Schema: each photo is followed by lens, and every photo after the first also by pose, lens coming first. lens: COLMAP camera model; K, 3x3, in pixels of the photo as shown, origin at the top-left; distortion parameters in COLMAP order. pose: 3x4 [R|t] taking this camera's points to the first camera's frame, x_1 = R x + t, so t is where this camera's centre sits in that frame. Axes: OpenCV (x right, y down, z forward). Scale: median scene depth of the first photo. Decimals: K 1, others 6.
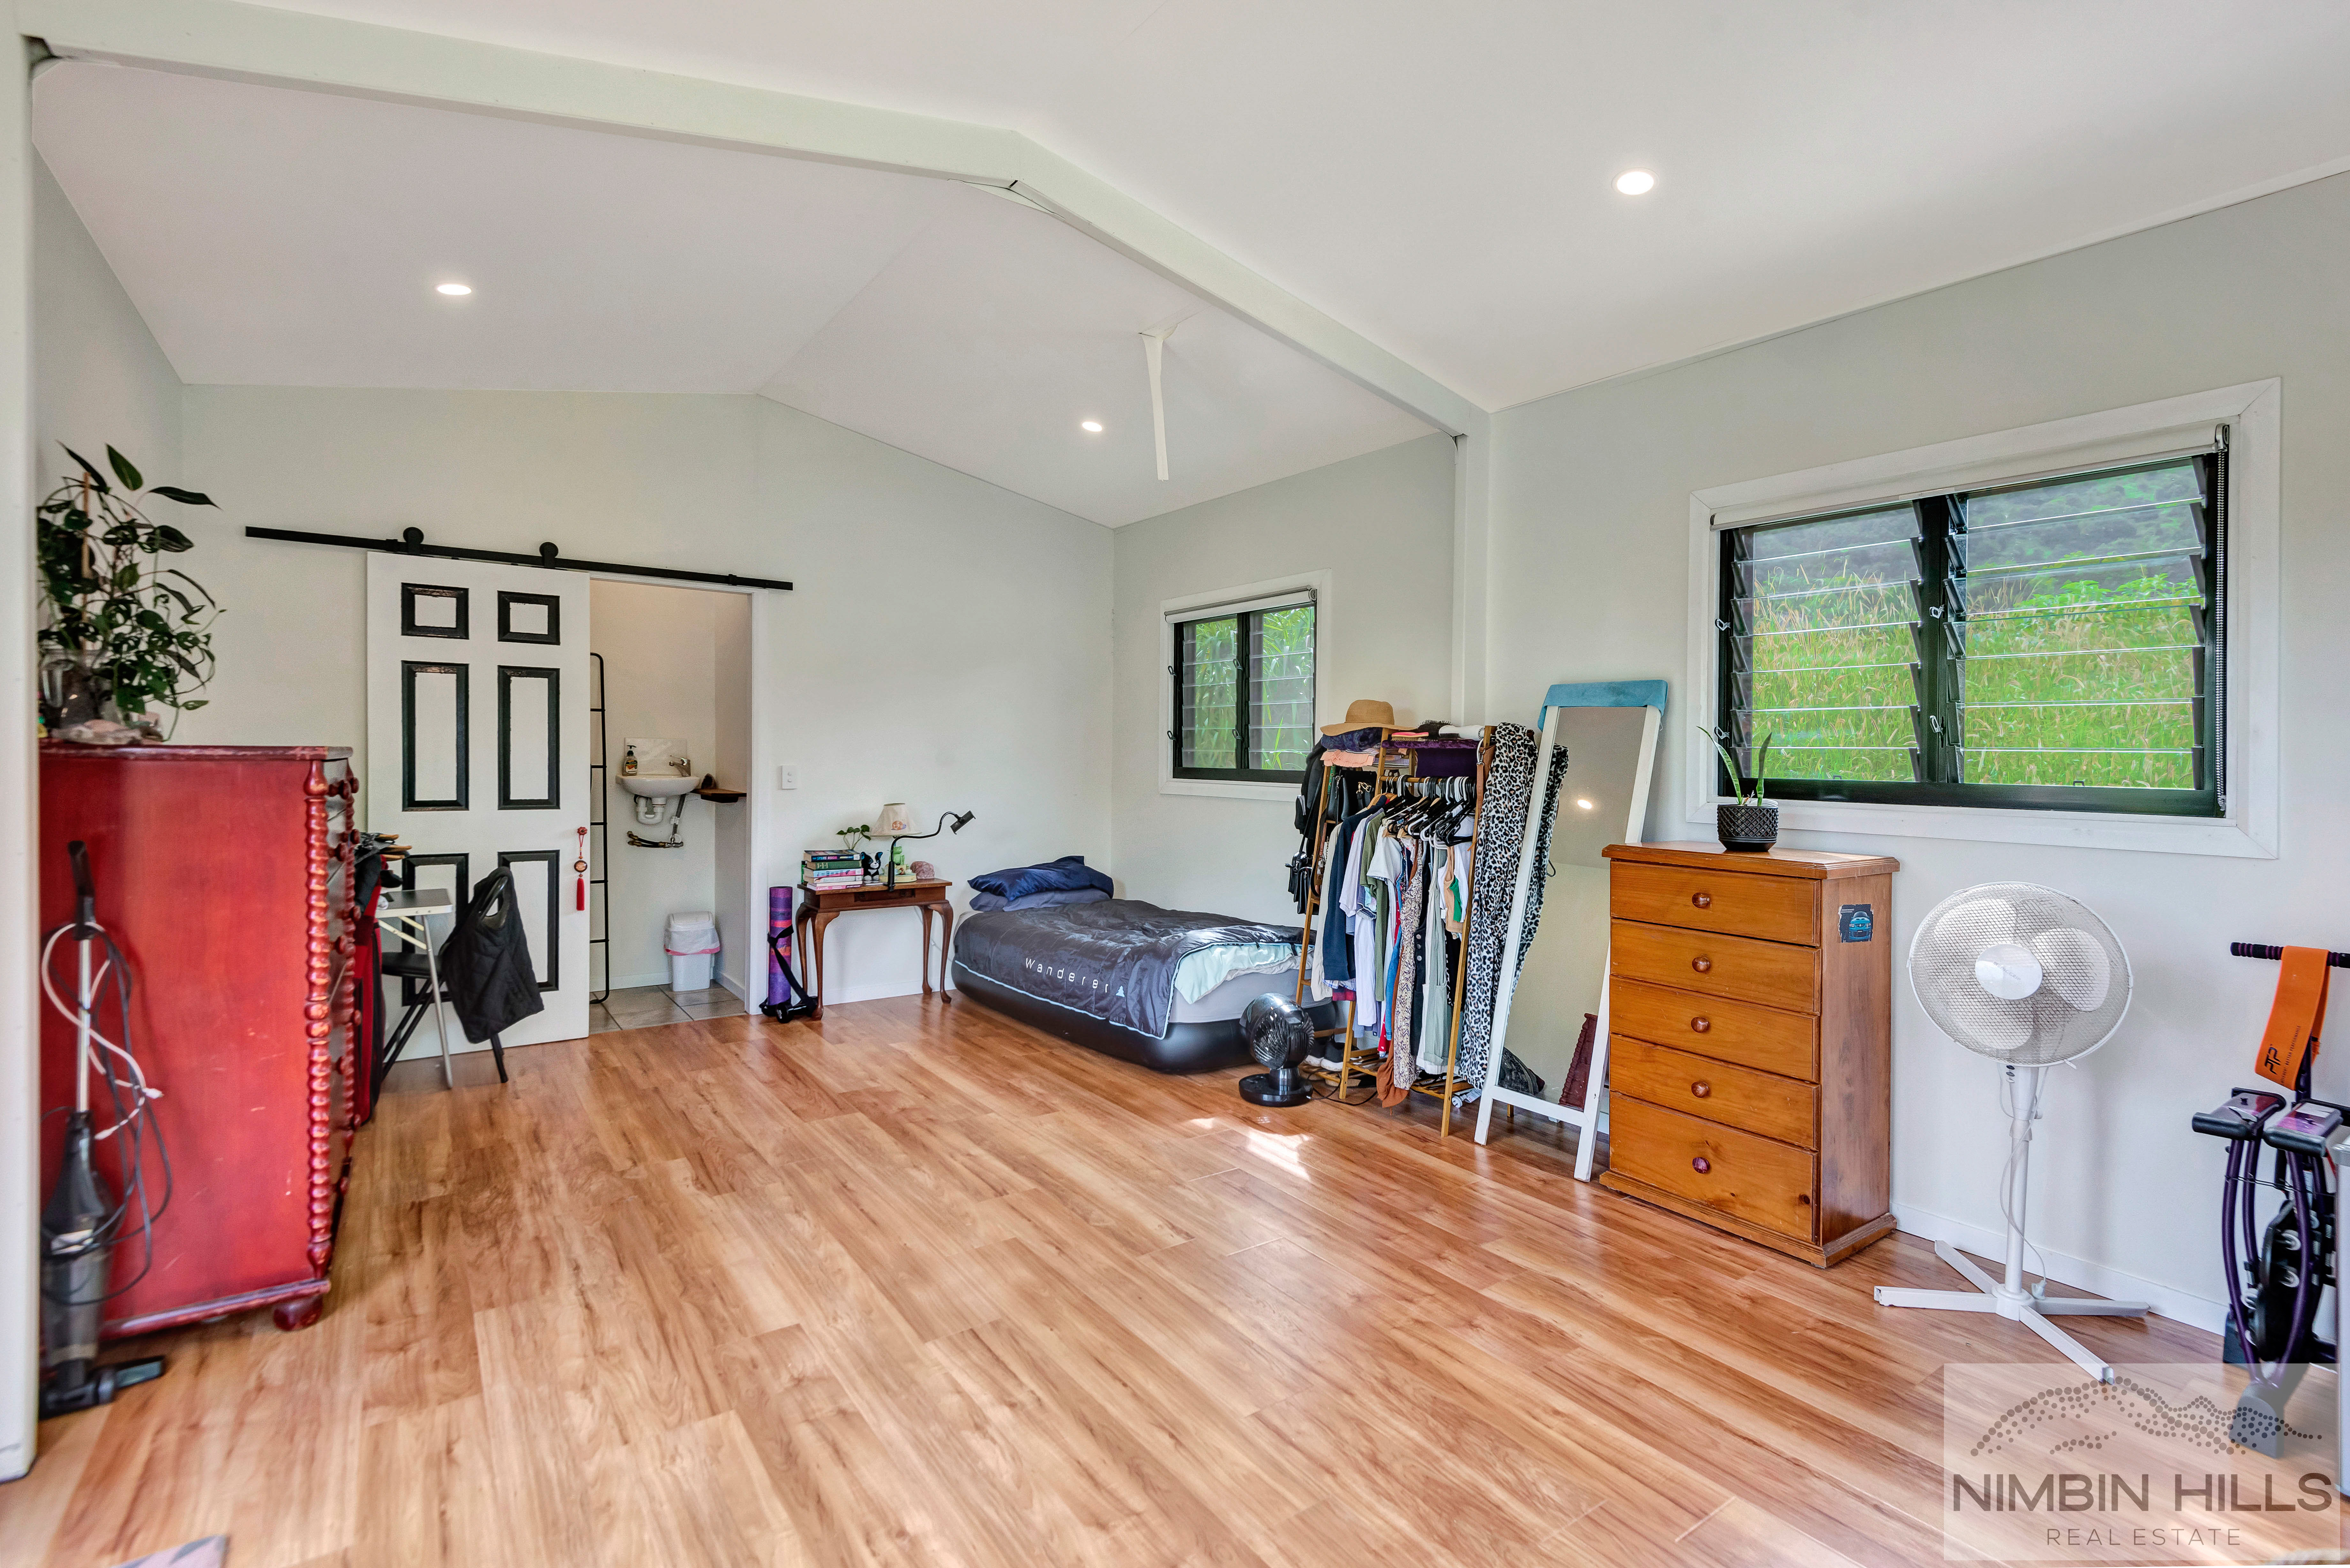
lens RADIAL K [[1069.4, 0, 1199.6], [0, 1069.4, 750.9], [0, 0, 1]] dist [0.033873, -0.015883]
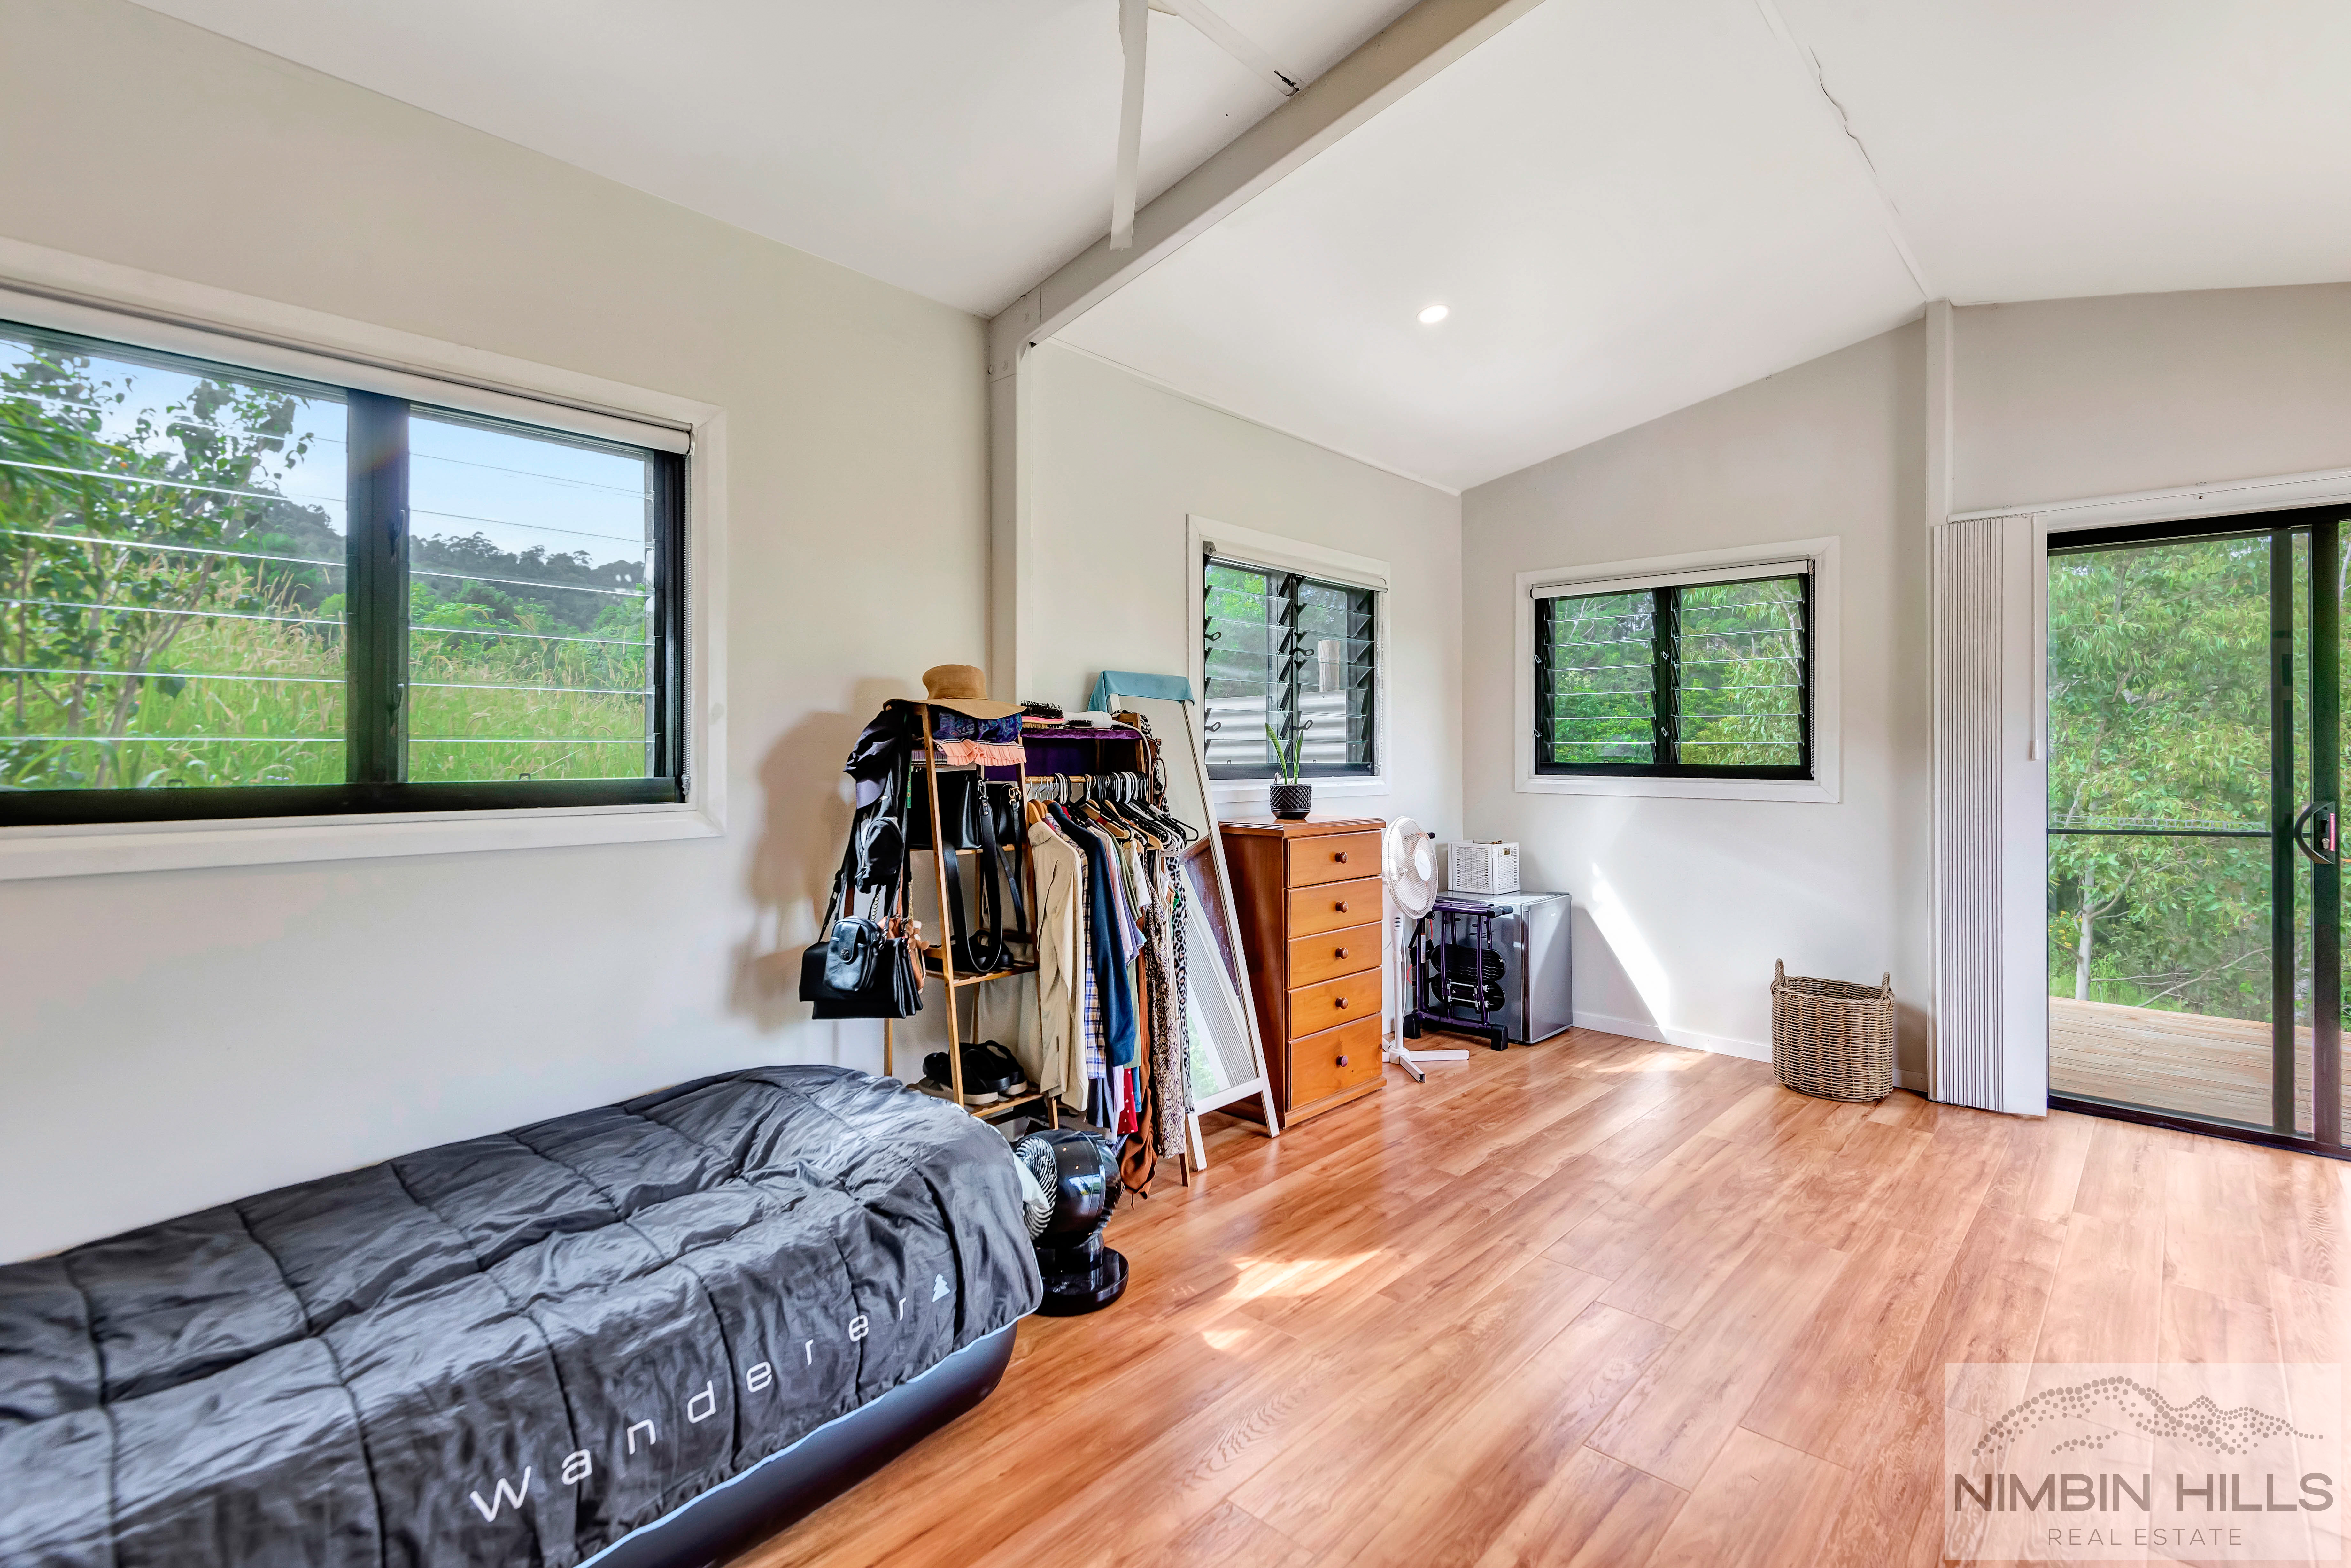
lens RADIAL K [[1069.9, 0, 1200.1], [0, 1069.9, 750.9], [0, 0, 1]] dist [0.033873, -0.015883]
pose [[-0.196018, -0.002351, 0.980597, -0.757812], [0.001368, 0.999995, 0.002671, 0.006220], [-0.980599, 0.001865, -0.196014, 1.410472]]
